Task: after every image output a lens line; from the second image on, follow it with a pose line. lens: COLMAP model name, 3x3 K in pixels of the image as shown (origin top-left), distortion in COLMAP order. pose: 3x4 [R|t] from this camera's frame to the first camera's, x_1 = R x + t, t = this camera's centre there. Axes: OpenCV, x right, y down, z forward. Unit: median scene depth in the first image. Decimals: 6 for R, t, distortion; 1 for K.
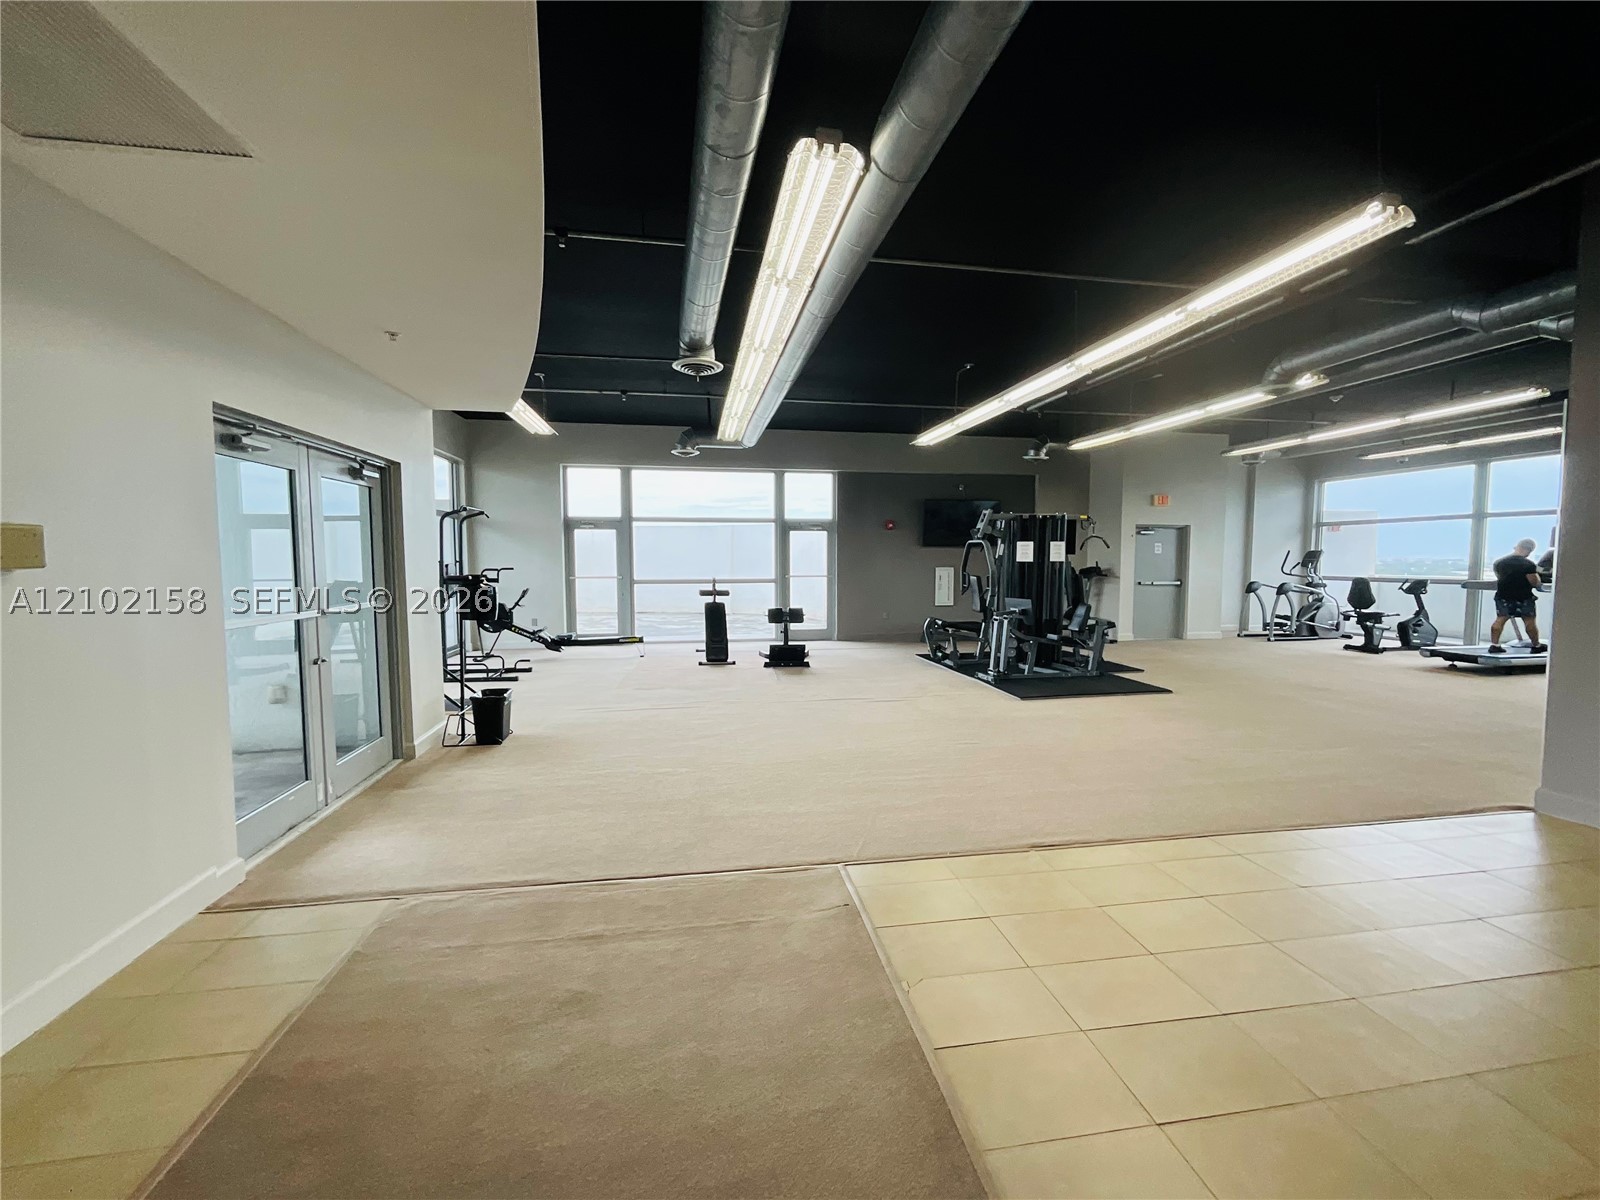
lens RADIAL K [[649.9, 0, 800.0], [0, 649.9, 600.0], [0, 0, 1]] dist [-0.000076, 0.000001]
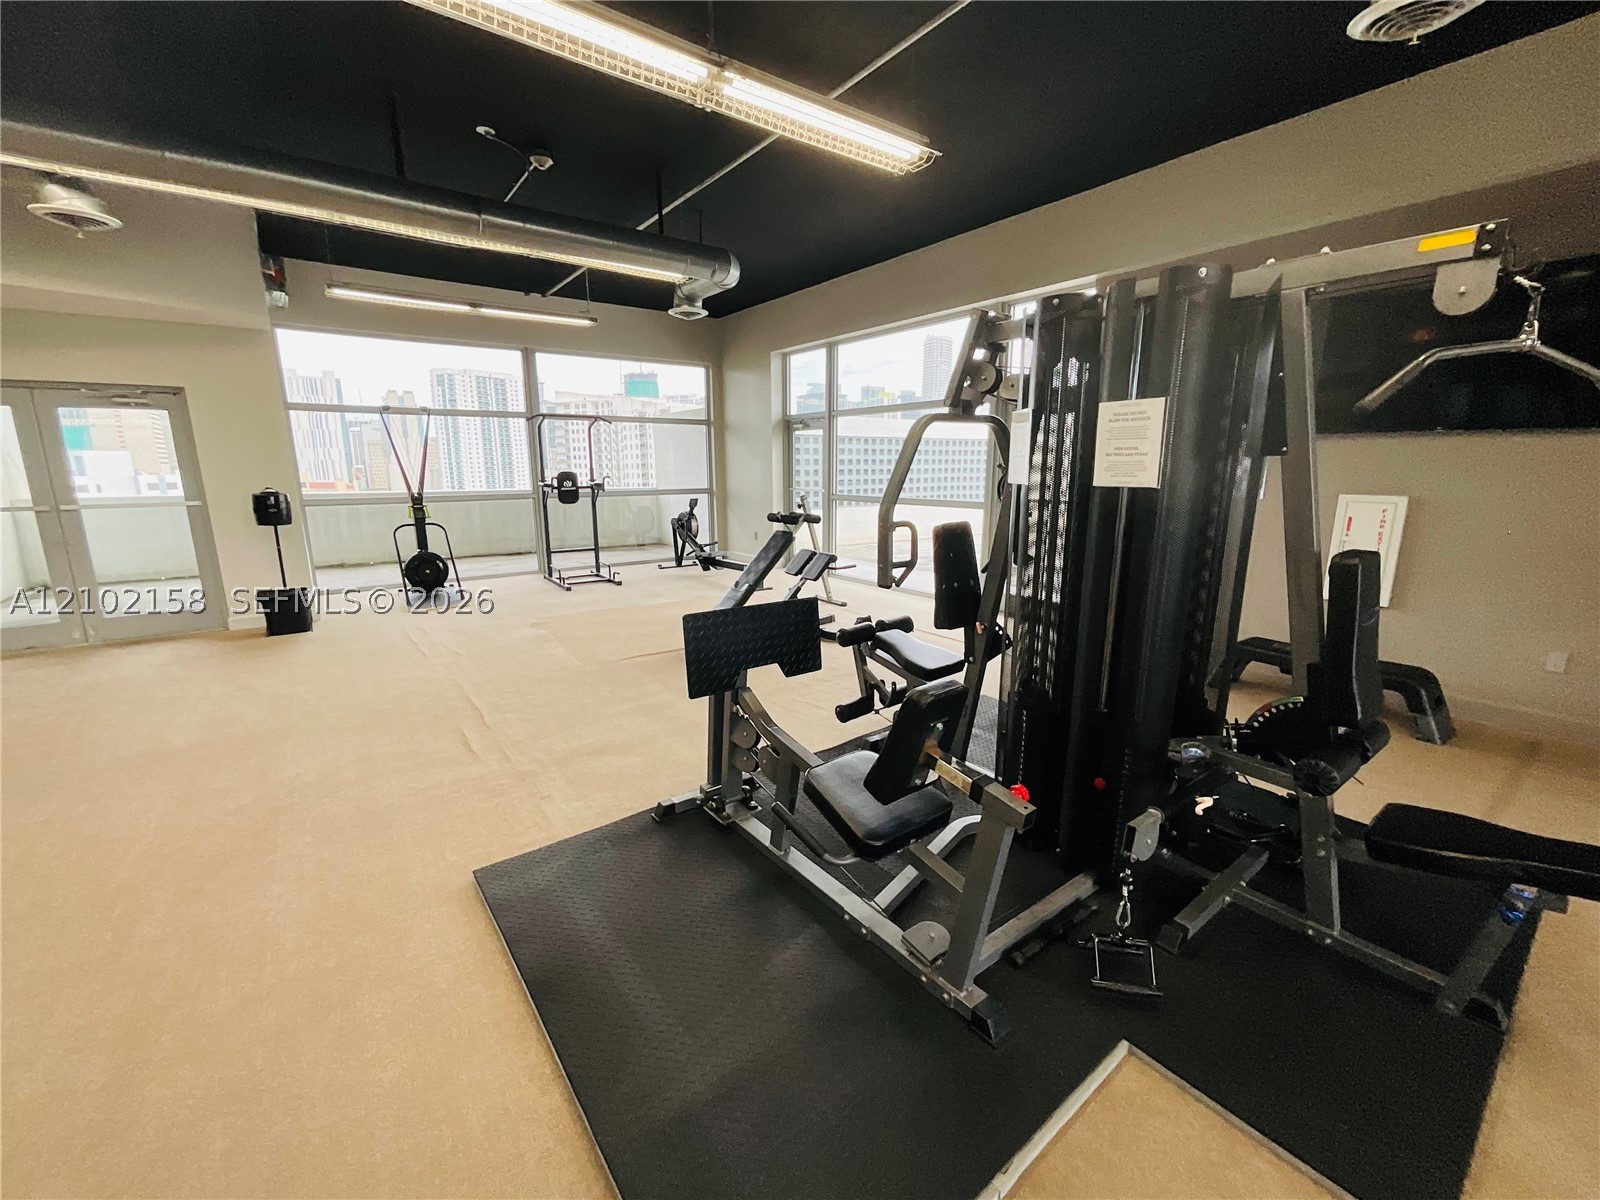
lens RADIAL K [[649.9, 0, 800.0], [0, 649.9, 600.0], [0, 0, 1]] dist [-0.000076, 0.000001]
pose [[0.460877, 0.183315, -0.868325, 0.489419], [-0.056816, 0.982521, 0.177267, -0.049104], [0.885643, -0.032363, 0.463237, 0.694325]]
